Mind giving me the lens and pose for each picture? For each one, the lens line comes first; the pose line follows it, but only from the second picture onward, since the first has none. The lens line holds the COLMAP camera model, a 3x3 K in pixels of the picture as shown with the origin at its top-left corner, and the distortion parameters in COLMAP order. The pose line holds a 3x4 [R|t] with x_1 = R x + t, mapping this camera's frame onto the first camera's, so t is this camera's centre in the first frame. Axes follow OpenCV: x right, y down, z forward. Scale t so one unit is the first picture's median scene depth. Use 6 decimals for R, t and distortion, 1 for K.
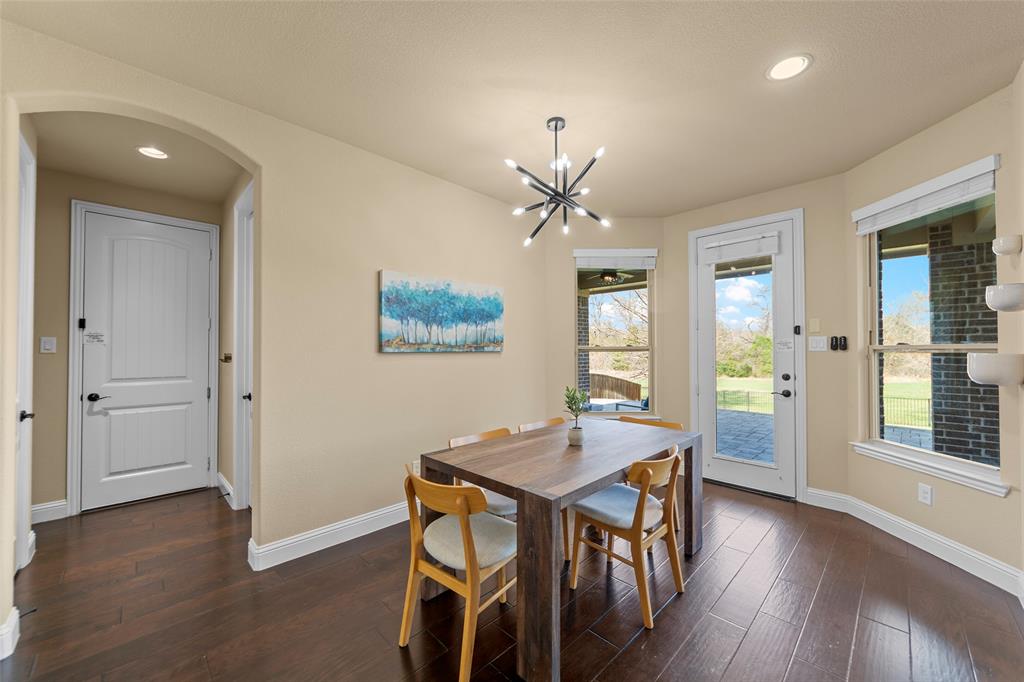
lens RADIAL K [[393.7, 0, 509.7], [0, 393.7, 342.9], [0, 0, 1]] dist [-0.010910, 0.000000]
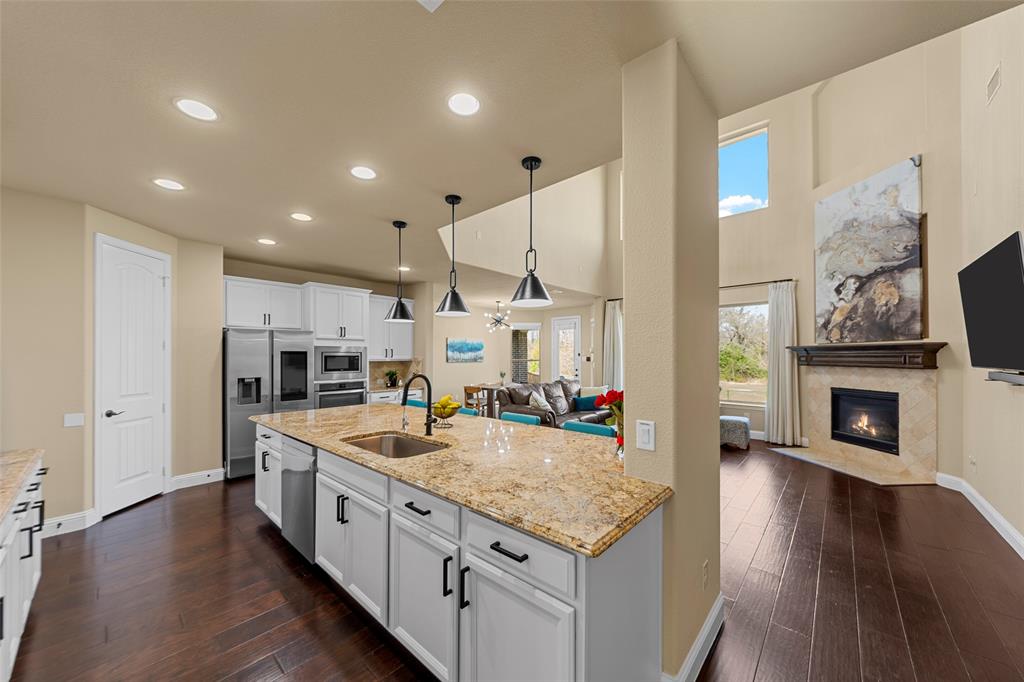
lens RADIAL K [[368.4, 0, 512.6], [0, 368.4, 352.3], [0, 0, 1]] dist [-0.001421, -0.000065]
pose [[0.998363, 0.001883, 0.057158, 0.046921], [-0.002124, 0.999989, 0.004147, -0.066870], [-0.057149, -0.004262, 0.998357, -1.995558]]
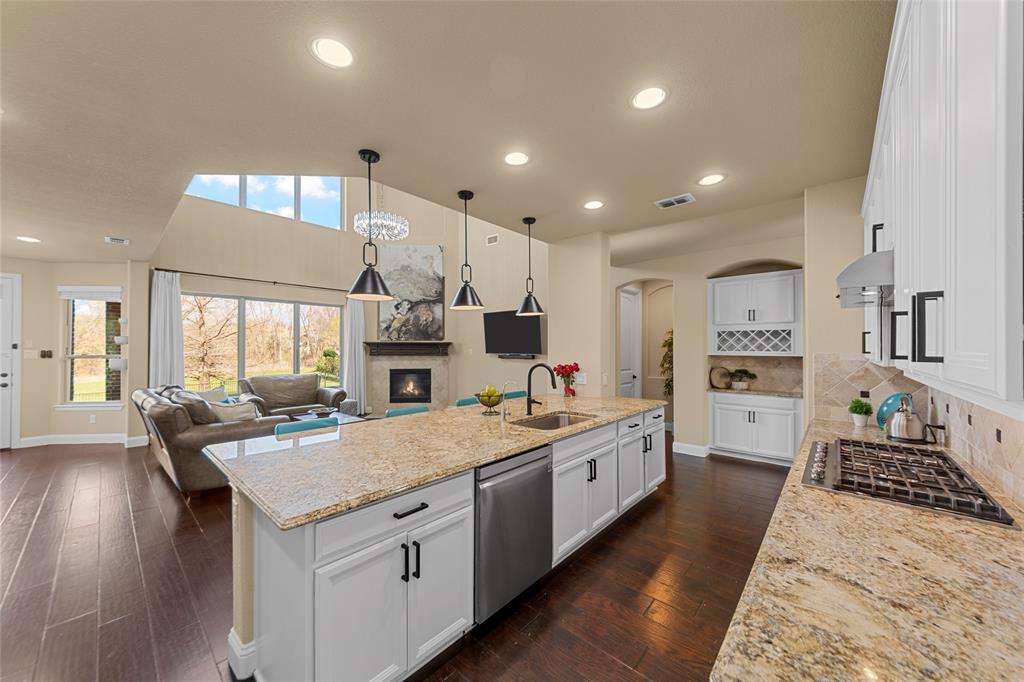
lens RADIAL K [[365.8, 0, 519.3], [0, 365.8, 345.4], [0, 0, 1]] dist [-0.001190, -0.000058]
pose [[-0.063948, 0.008065, 0.997921, -1.032328], [-0.016298, 0.999826, -0.009125, -0.061010], [-0.997820, -0.016848, -0.063806, -1.131646]]
